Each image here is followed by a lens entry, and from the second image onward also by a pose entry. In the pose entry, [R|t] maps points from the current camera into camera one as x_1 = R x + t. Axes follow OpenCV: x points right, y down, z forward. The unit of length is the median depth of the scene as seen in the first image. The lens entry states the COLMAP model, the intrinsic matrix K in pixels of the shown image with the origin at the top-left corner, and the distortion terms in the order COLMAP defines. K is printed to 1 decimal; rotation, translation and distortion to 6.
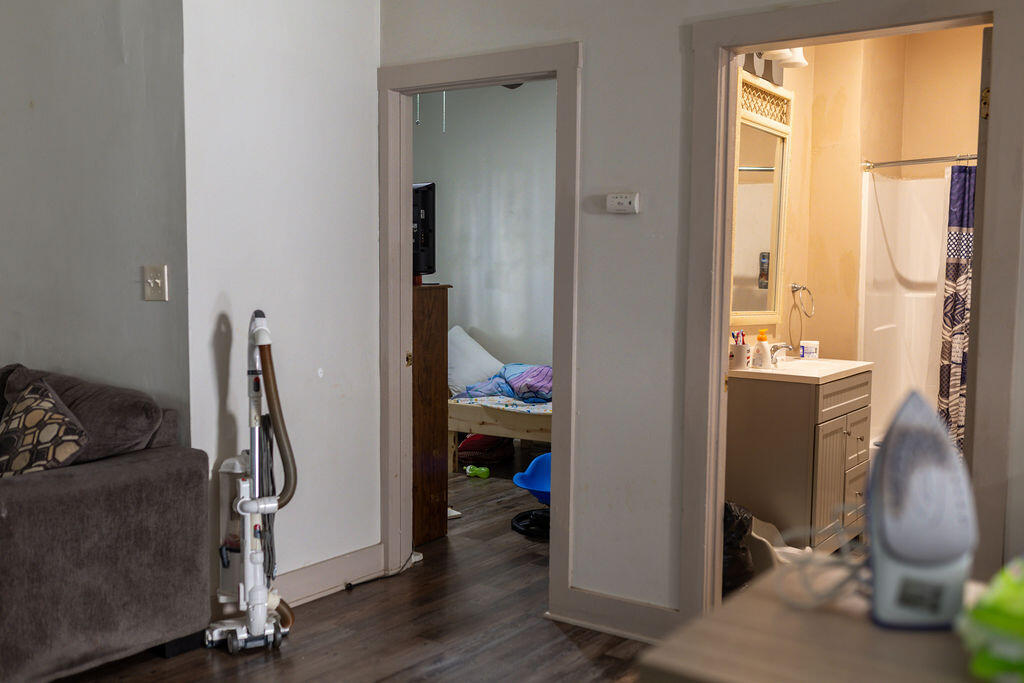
lens RADIAL K [[1012.0, 0, 511.2], [0, 1012.0, 342.2], [0, 0, 1]] dist [0.006049, 0.002711]
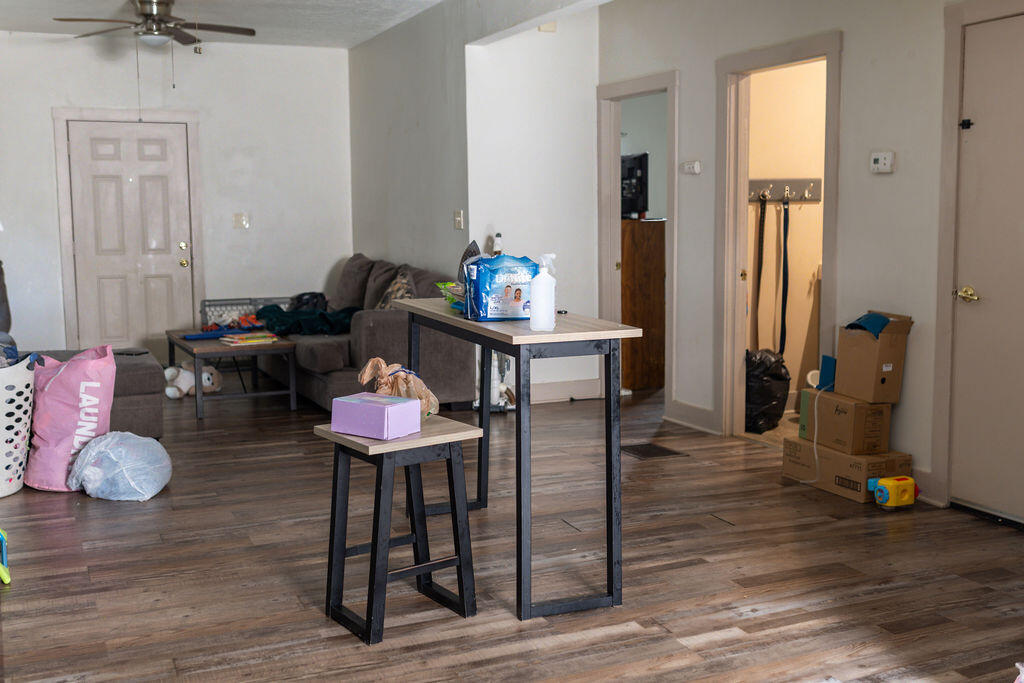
lens RADIAL K [[1151.6, 0, 509.6], [0, 1151.6, 338.8], [0, 0, 1]] dist [0.059063, -0.004998]
pose [[0.858154, 0.038608, -0.511938, 0.672829], [-0.019554, 0.998903, 0.042553, 0.056549], [0.513019, -0.026507, 0.857968, -0.642427]]
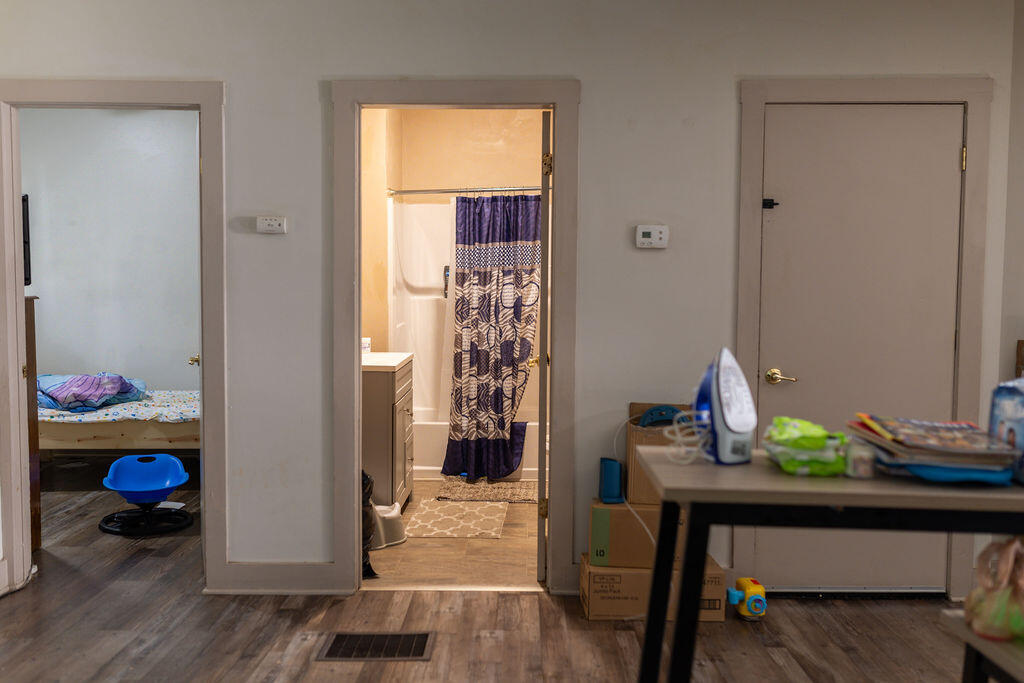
lens RADIAL K [[1028.2, 0, 512.4], [0, 1028.2, 340.0], [0, 0, 1]] dist [-0.000011, 0.003572]
pose [[0.817302, -0.041364, 0.574724, -0.281376], [0.044647, 0.998967, 0.008406, -0.001065], [-0.574478, 0.018790, 0.818304, -0.106243]]
